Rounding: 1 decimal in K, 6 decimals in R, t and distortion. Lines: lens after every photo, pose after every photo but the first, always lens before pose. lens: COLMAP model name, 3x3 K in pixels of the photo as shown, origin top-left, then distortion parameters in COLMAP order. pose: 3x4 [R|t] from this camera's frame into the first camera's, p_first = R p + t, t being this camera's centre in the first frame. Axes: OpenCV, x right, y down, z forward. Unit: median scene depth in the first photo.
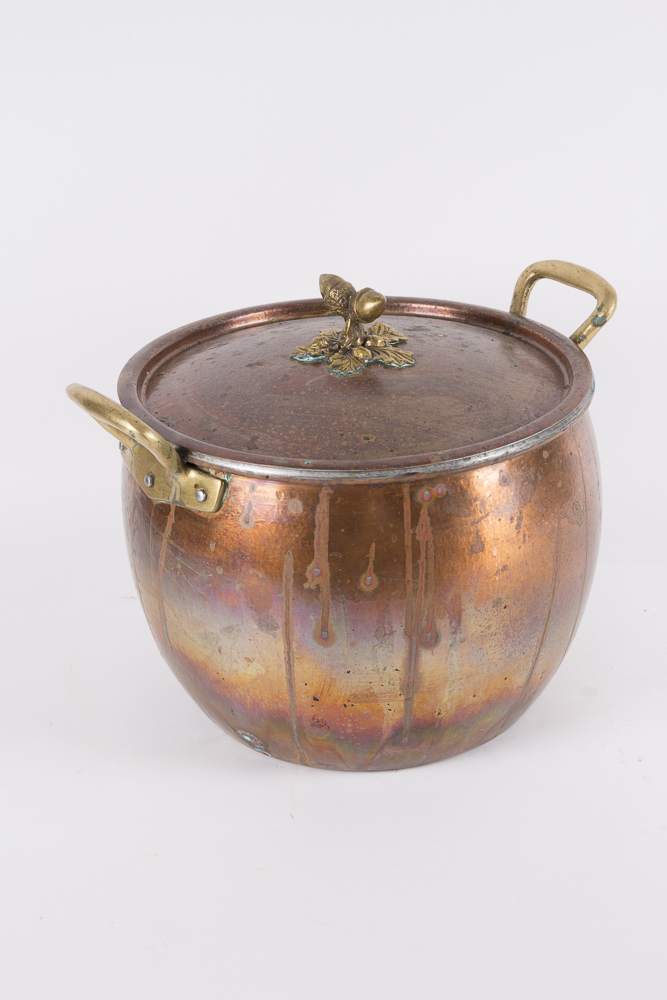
lens RADIAL K [[1991.6, 0, 337.8], [0, 1991.6, 500.3], [0, 0, 1]] dist [0.212393, 0.000000]
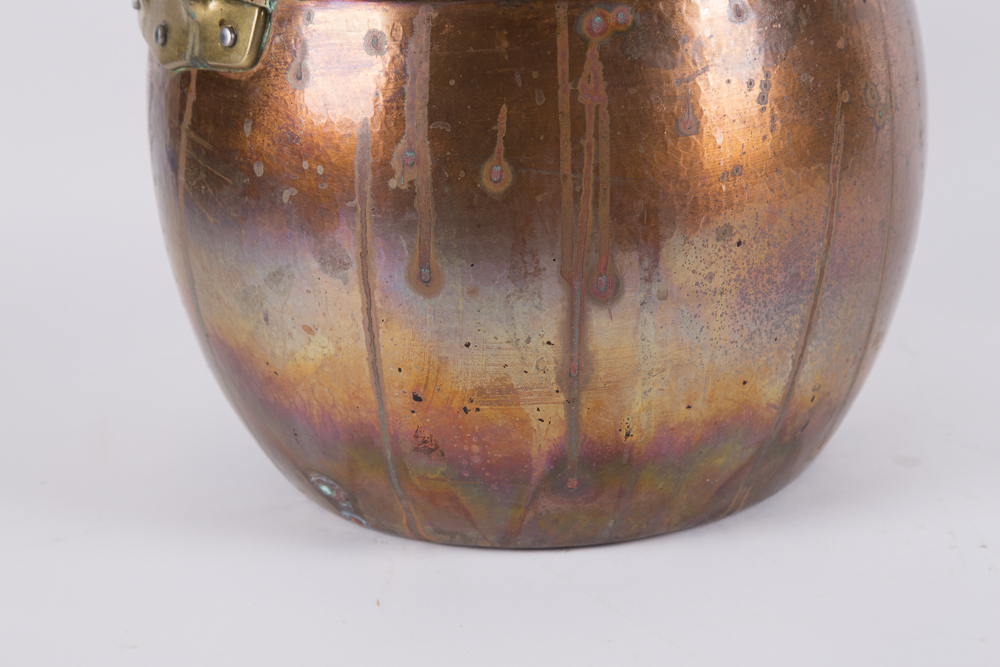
lens RADIAL K [[2179.7, 0, 493.7], [0, 2179.7, 336.0], [0, 0, 1]] dist [0.240300, 0.000000]
pose [[0.992960, 0.022047, -0.116381, 0.088117], [-0.035413, 0.992843, -0.114058, 0.156938], [0.113034, 0.117376, 0.986634, 0.364644]]
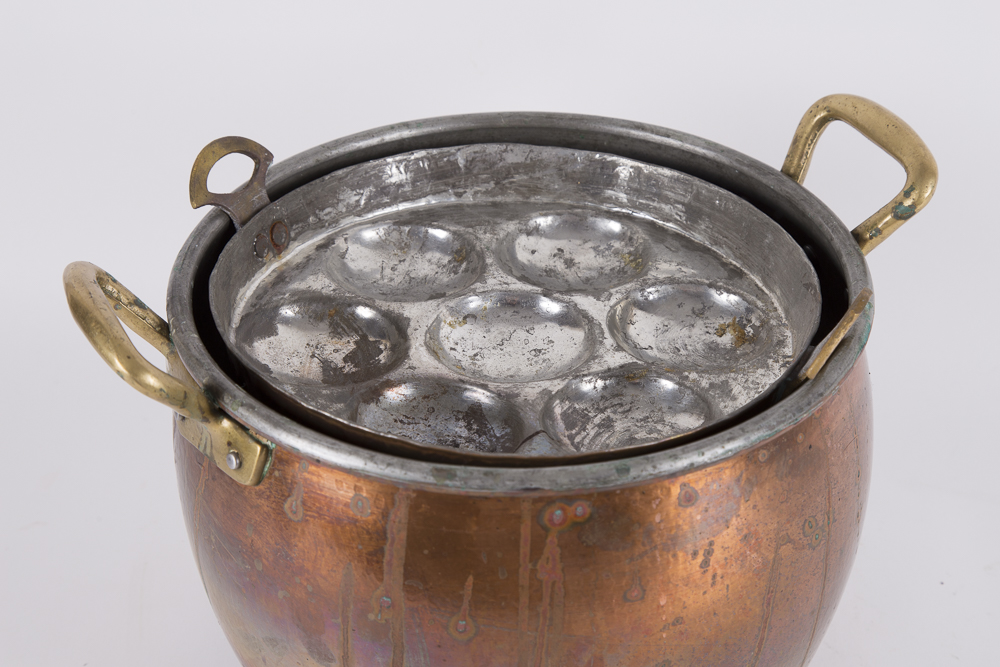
lens RADIAL K [[1923.1, 0, 498.6], [0, 1923.1, 337.3], [0, 0, 1]] dist [0.236478, 0.000000]
pose [[0.983640, 0.119460, -0.134841, 0.100011], [-0.097253, 0.982197, 0.160719, -0.153838], [0.151640, -0.144976, 0.977746, 0.380444]]
